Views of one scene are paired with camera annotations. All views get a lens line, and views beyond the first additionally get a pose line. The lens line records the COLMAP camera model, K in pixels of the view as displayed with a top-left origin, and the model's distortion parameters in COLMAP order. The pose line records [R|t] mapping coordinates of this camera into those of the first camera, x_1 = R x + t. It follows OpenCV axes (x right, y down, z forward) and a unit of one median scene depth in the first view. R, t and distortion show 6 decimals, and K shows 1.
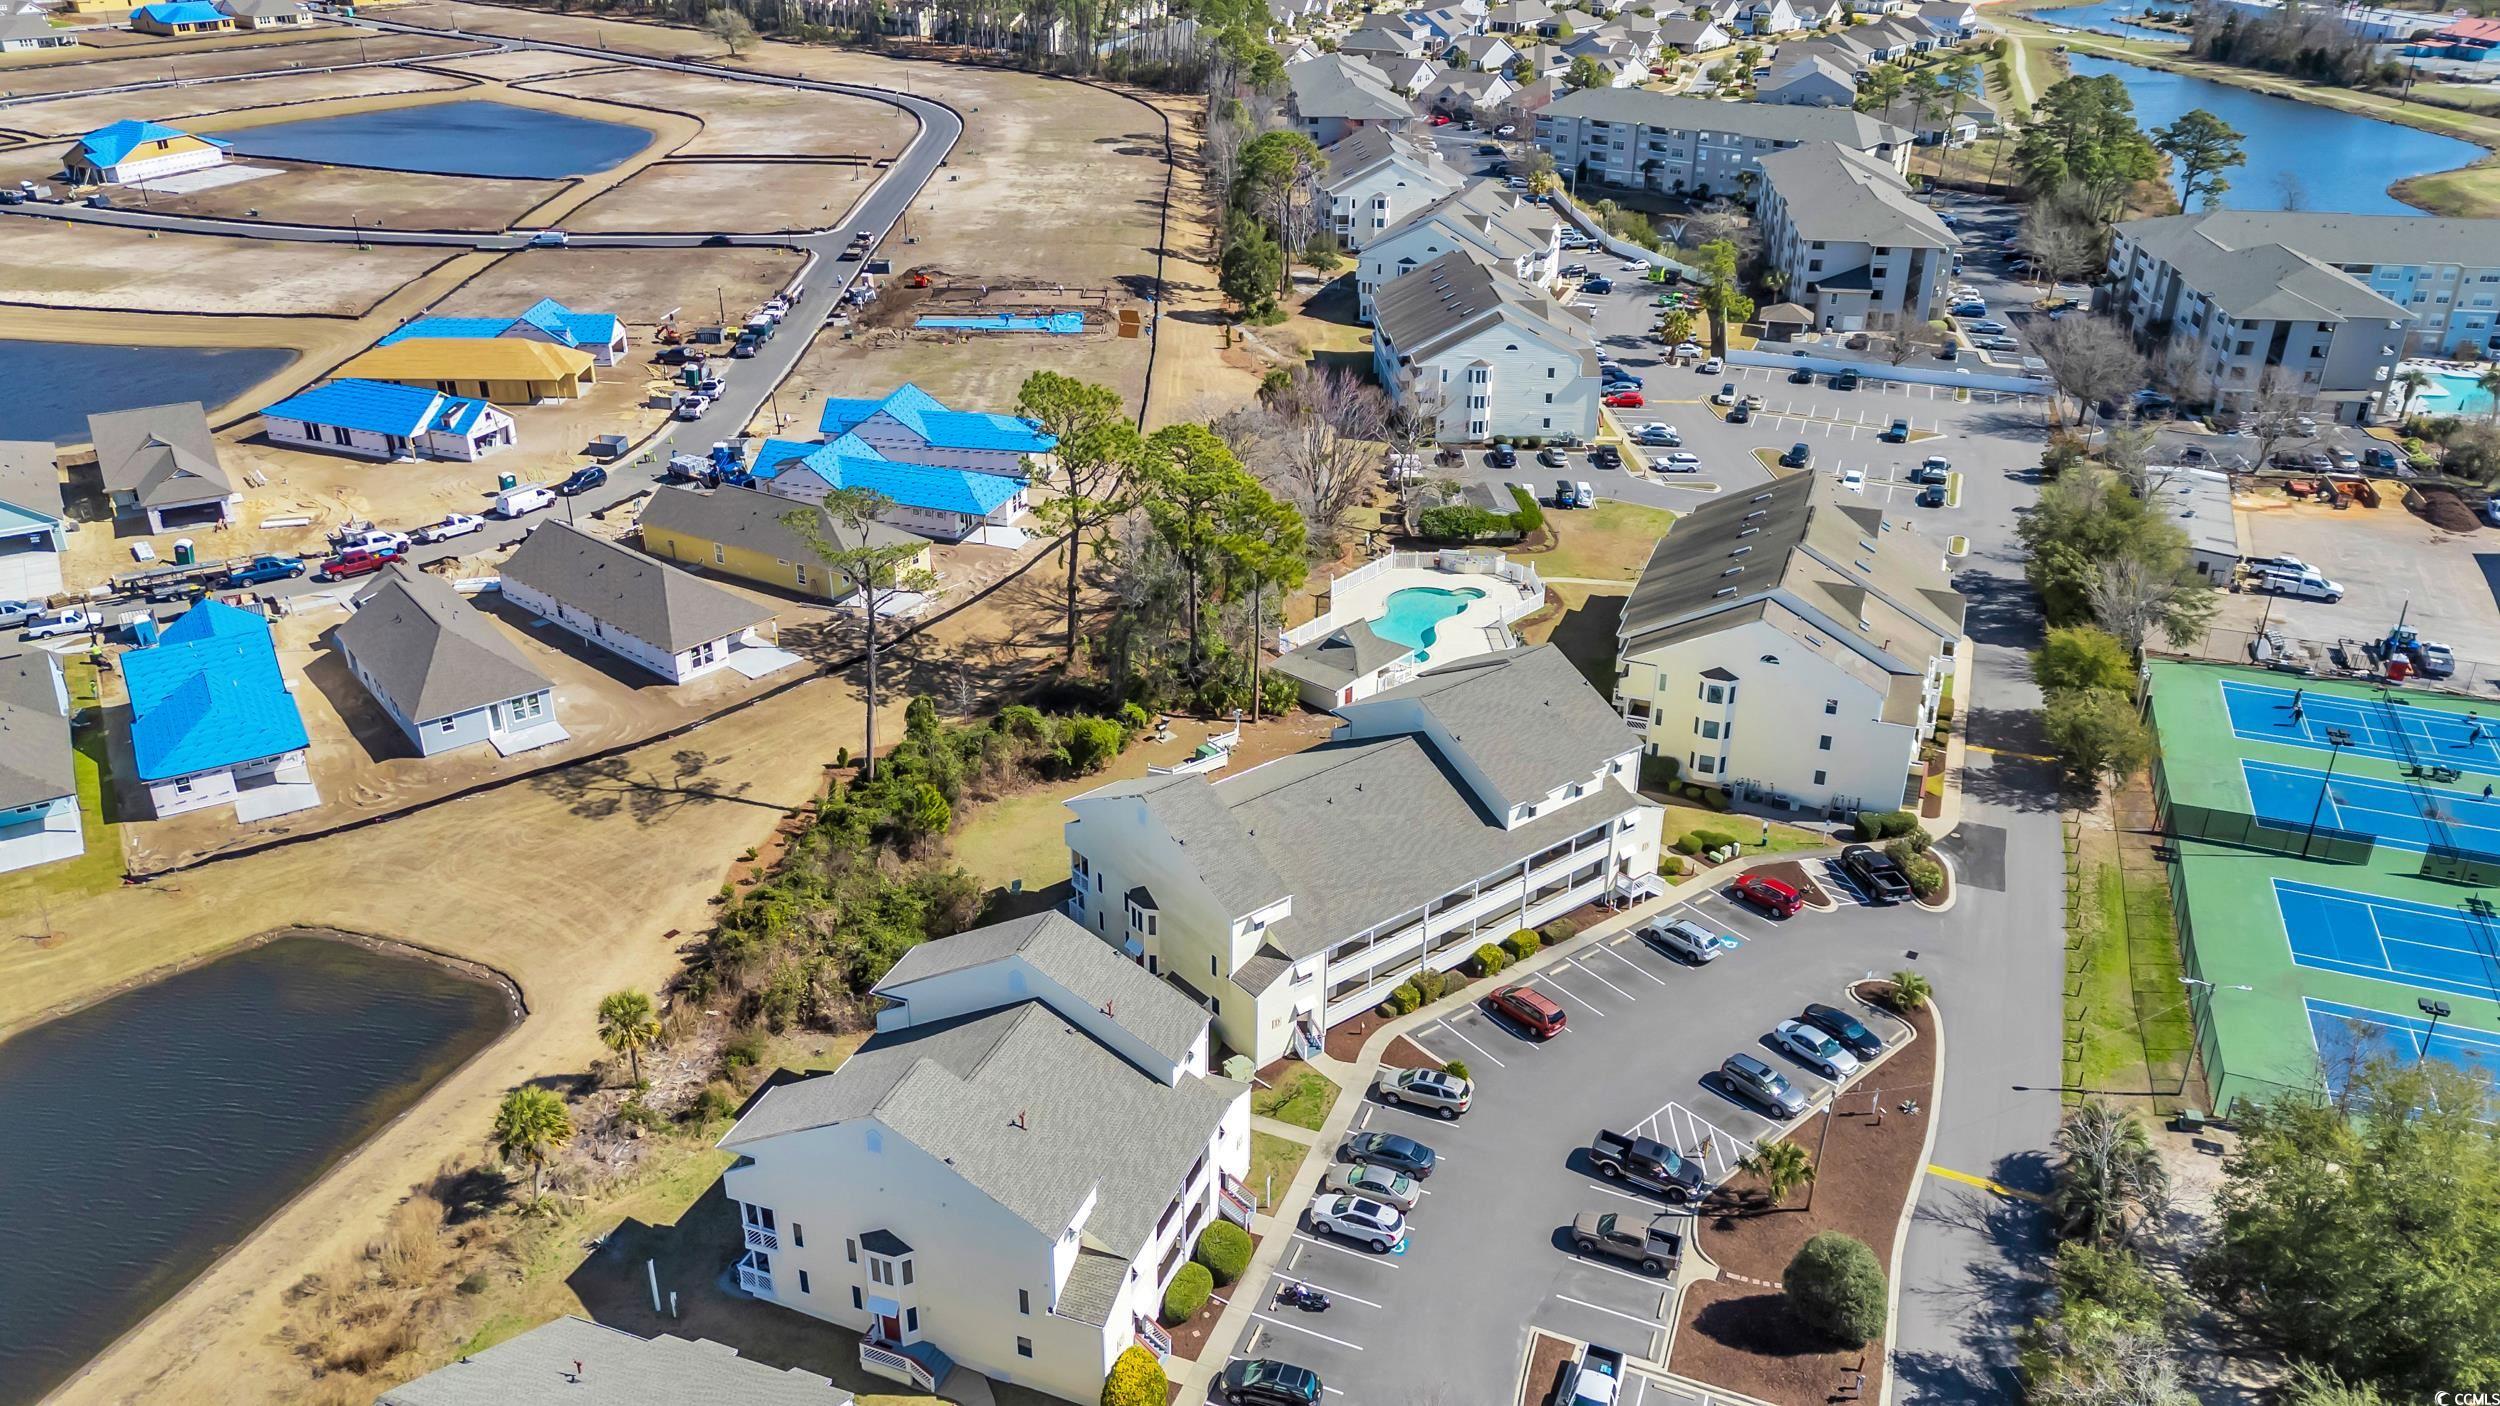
lens RADIAL K [[1823.3, 0, 1263.2], [0, 1823.3, 656.9], [0, 0, 1]] dist [0.092262, -0.099475]
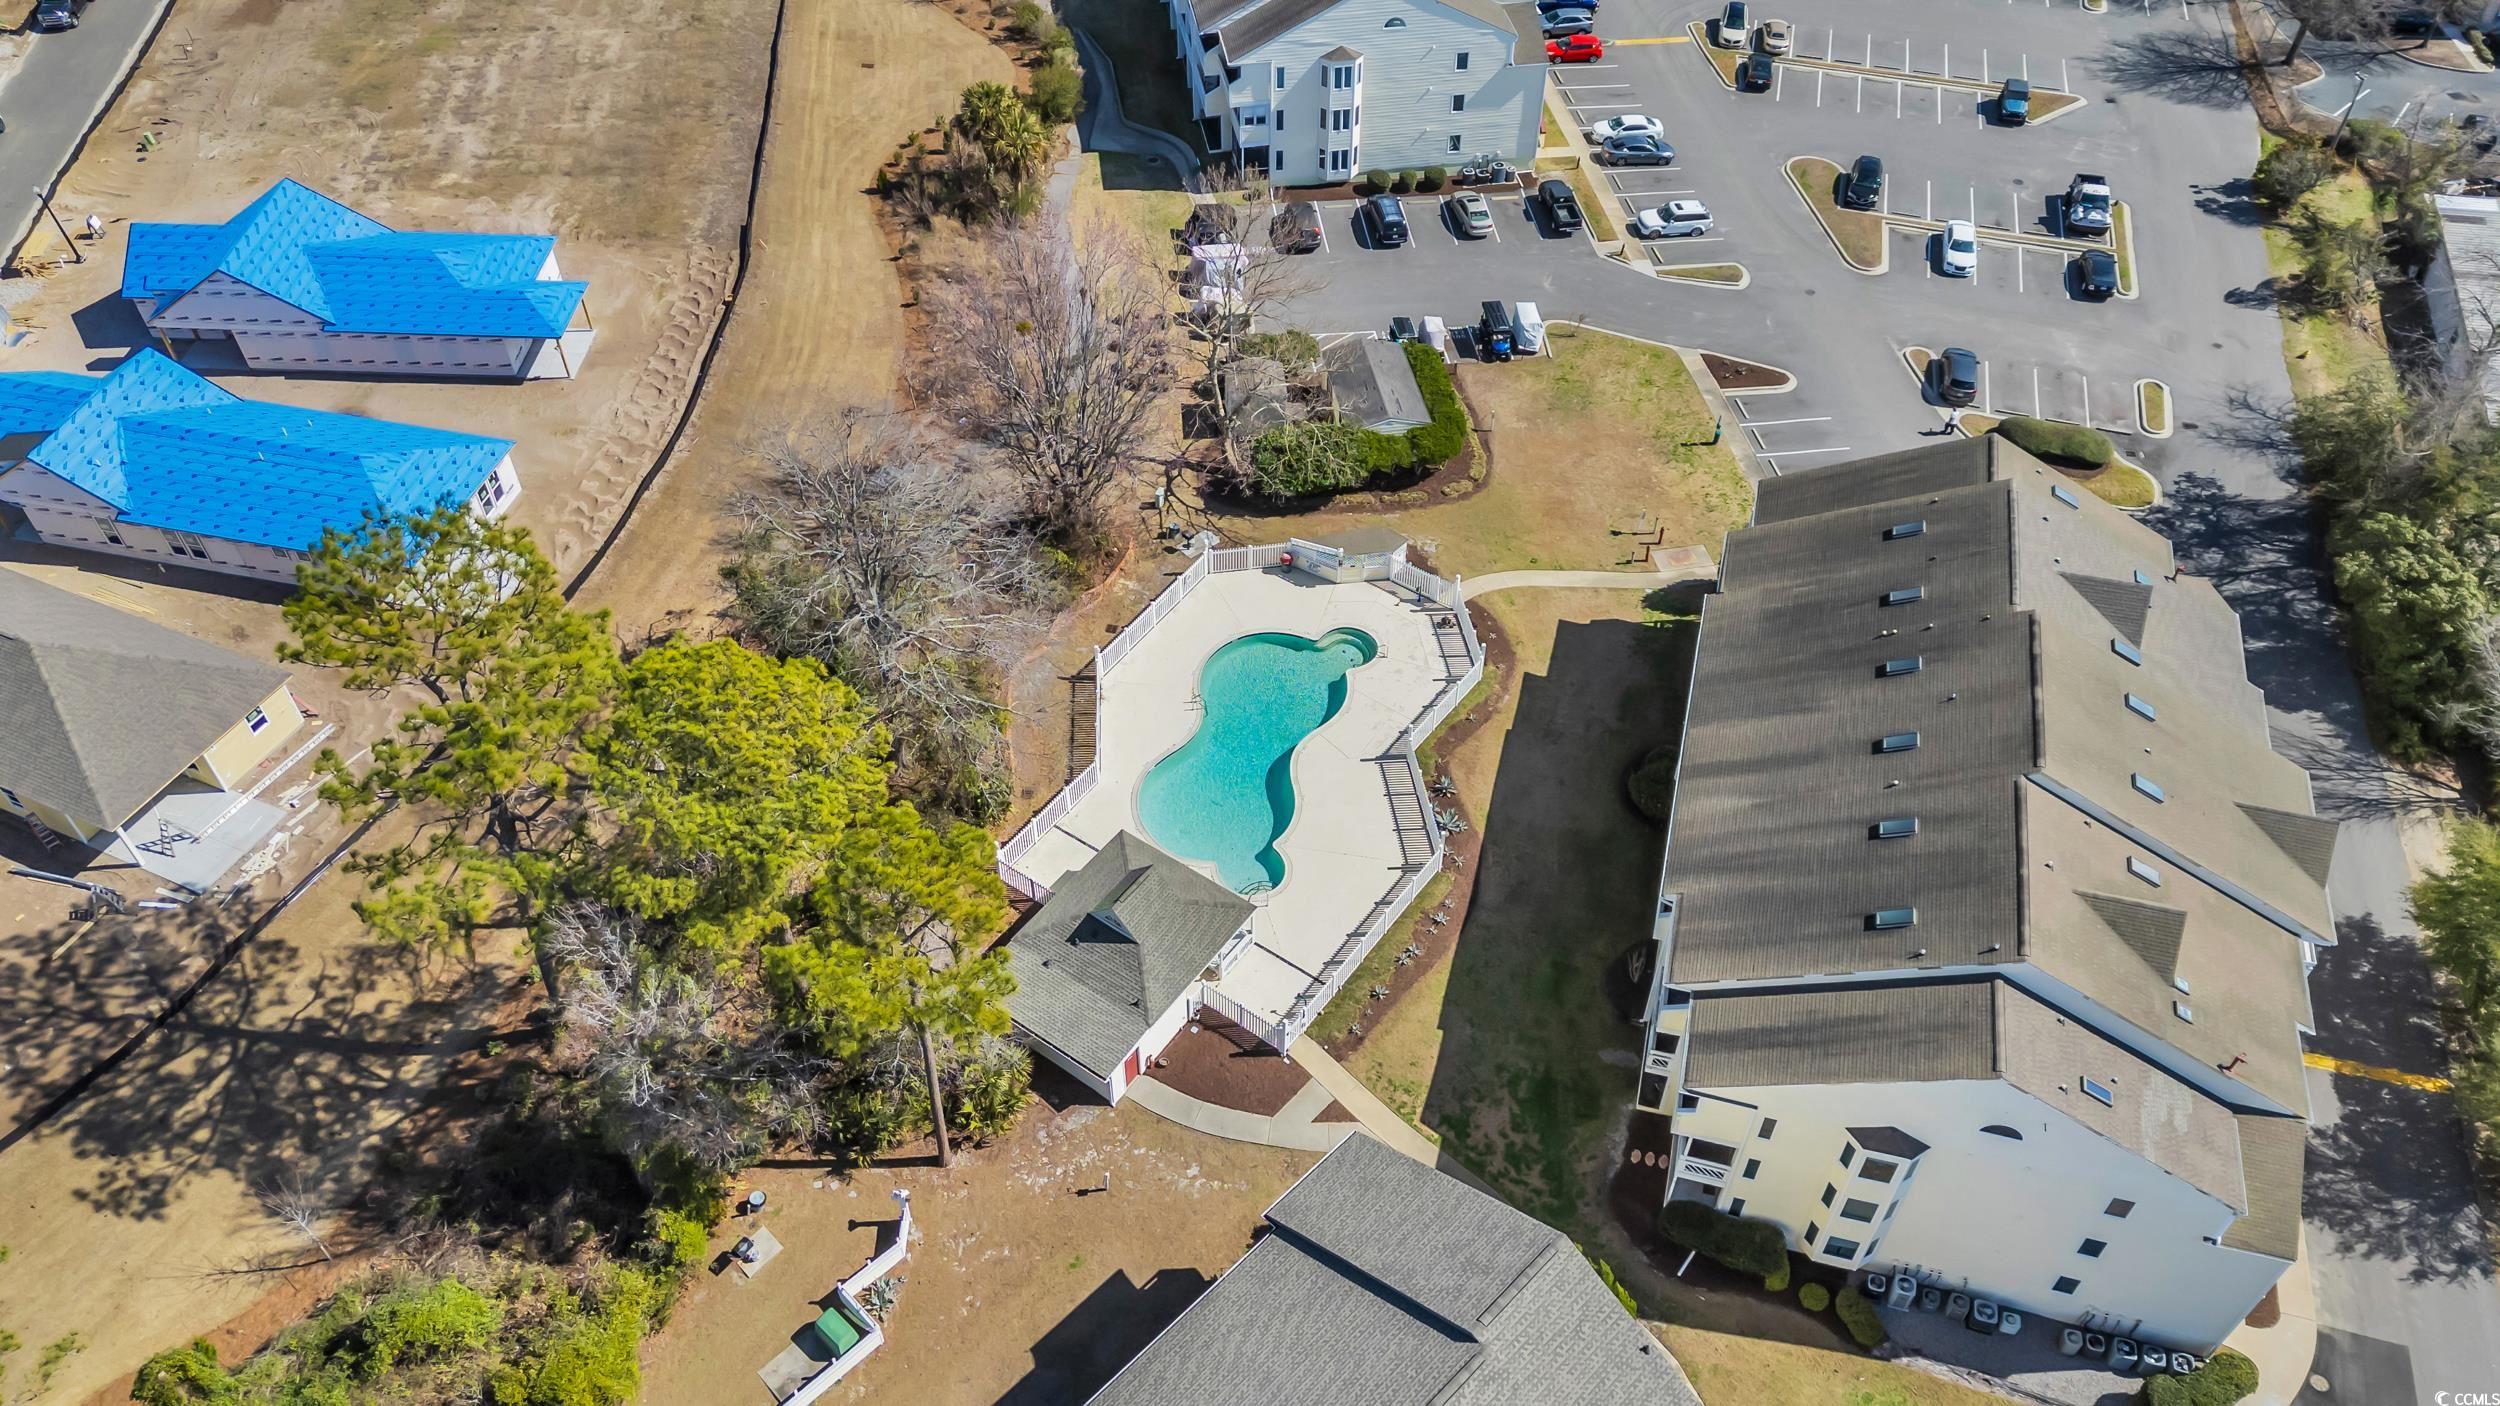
lens RADIAL K [[1823.3, 0, 1263.2], [0, 1823.3, 656.9], [0, 0, 1]] dist [0.092262, -0.099475]
pose [[0.994876, -0.073942, 0.068947, 0.043380], [0.045115, 0.935005, 0.351753, -0.200001], [-0.090476, -0.346840, 0.933550, 0.426307]]
